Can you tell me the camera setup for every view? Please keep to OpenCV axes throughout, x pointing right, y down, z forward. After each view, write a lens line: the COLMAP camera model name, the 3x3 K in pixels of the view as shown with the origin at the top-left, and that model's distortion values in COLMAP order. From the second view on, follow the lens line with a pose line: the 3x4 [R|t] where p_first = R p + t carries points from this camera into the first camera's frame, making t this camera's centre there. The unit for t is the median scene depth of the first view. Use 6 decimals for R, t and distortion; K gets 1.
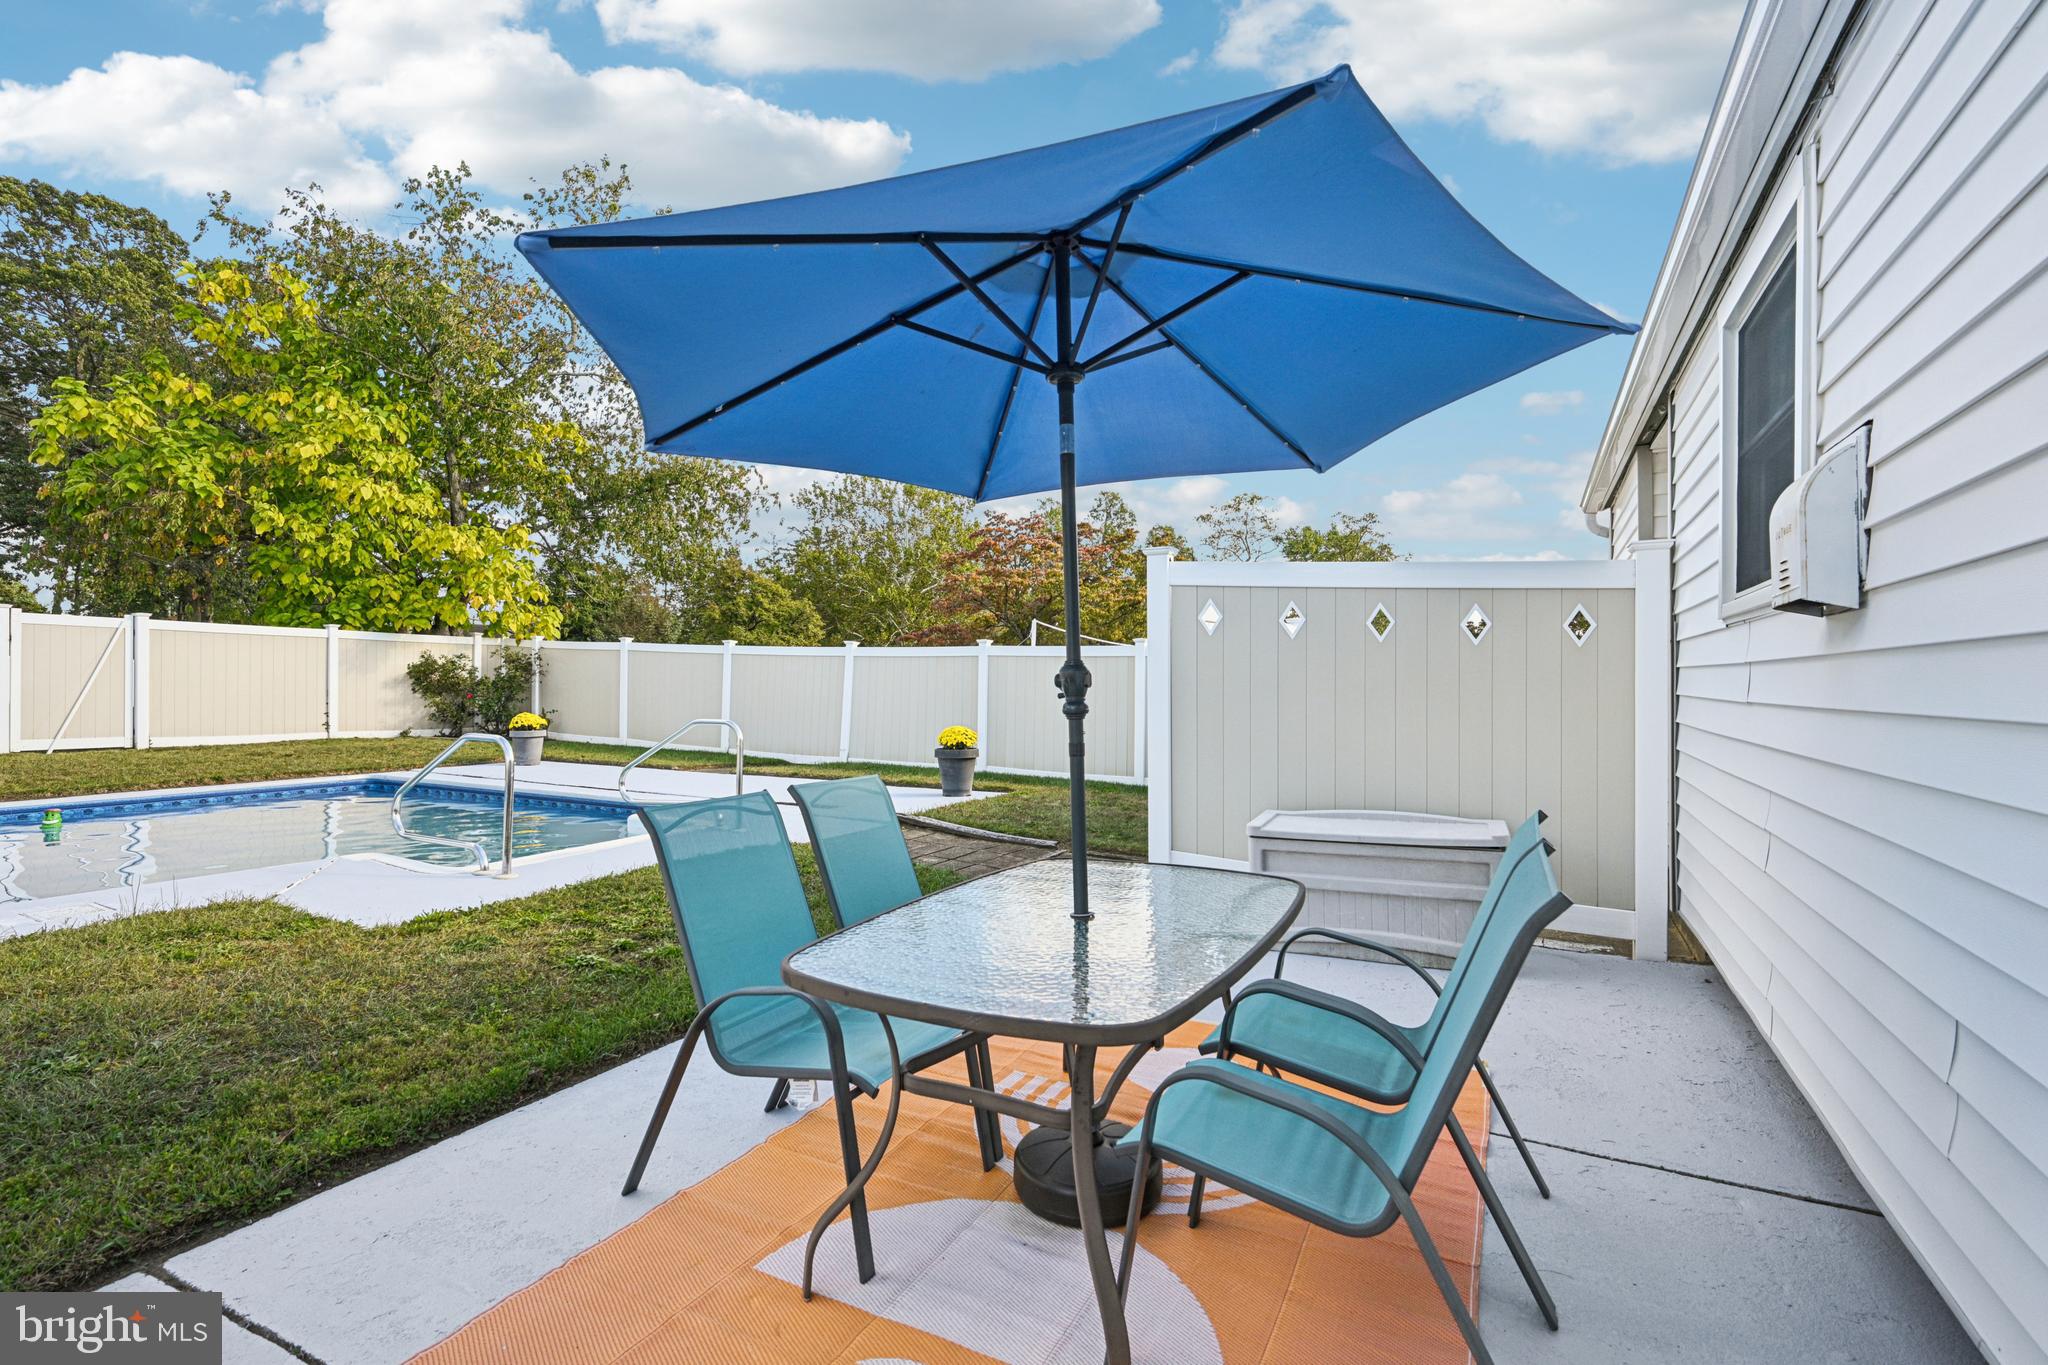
lens RADIAL K [[943.8, 0, 1021.4], [0, 943.8, 678.4], [0, 0, 1]] dist [-0.000911, 0.000221]
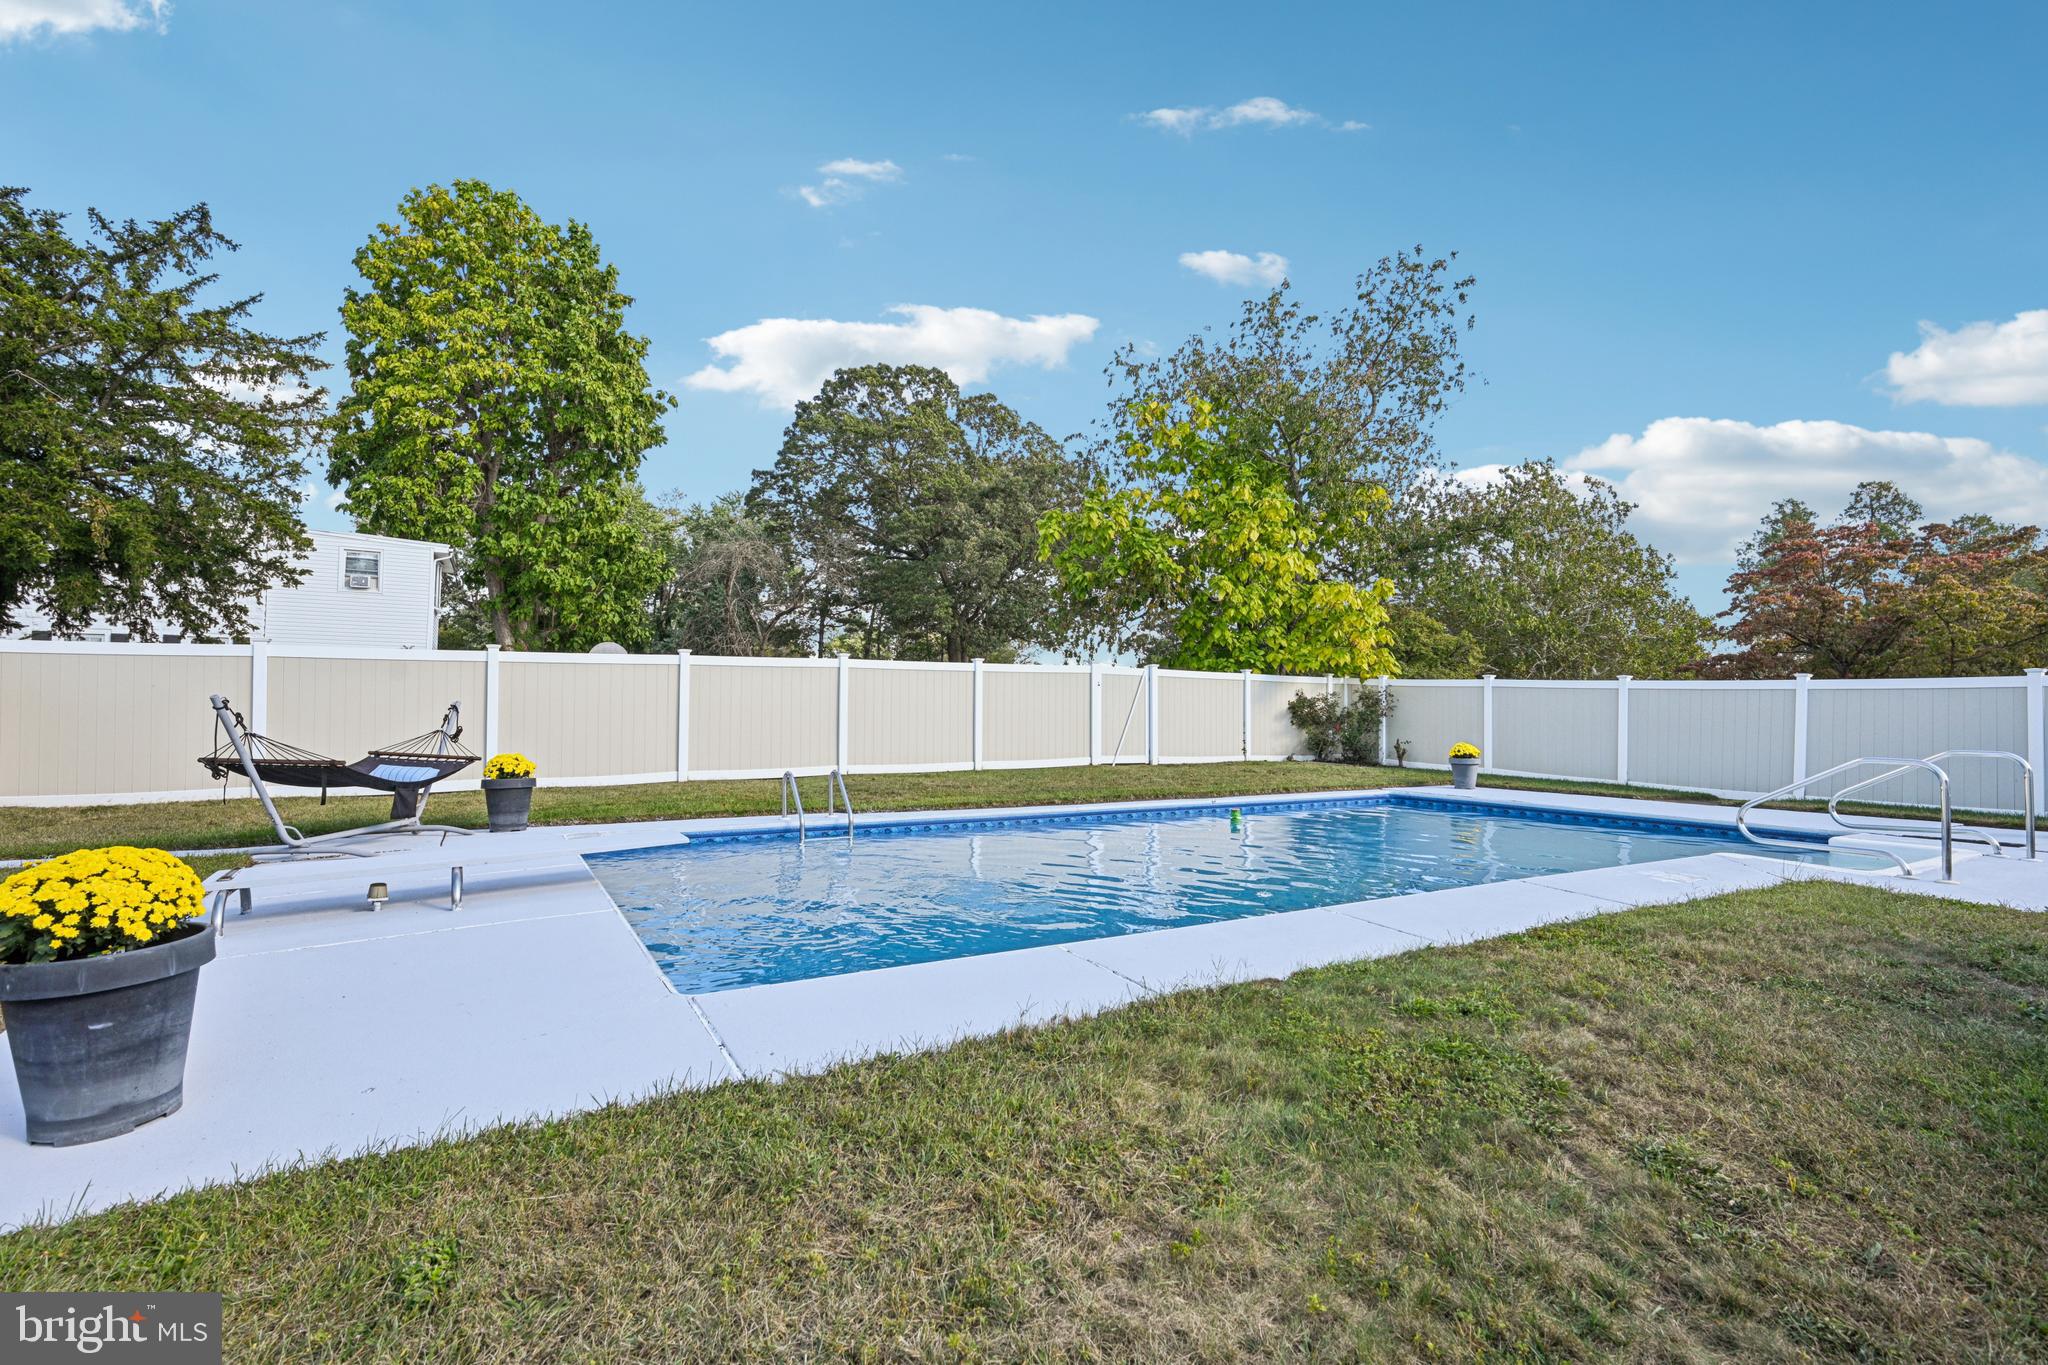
lens RADIAL K [[943.8, 0, 1024.0], [0, 943.8, 686.1], [0, 0, 1]] dist [-0.000911, 0.000221]
pose [[0.845069, -0.015300, -0.534438, -0.290971], [-0.000427, 0.999571, -0.029291, 0.001130], [0.534657, 0.024981, 0.844700, -0.195724]]
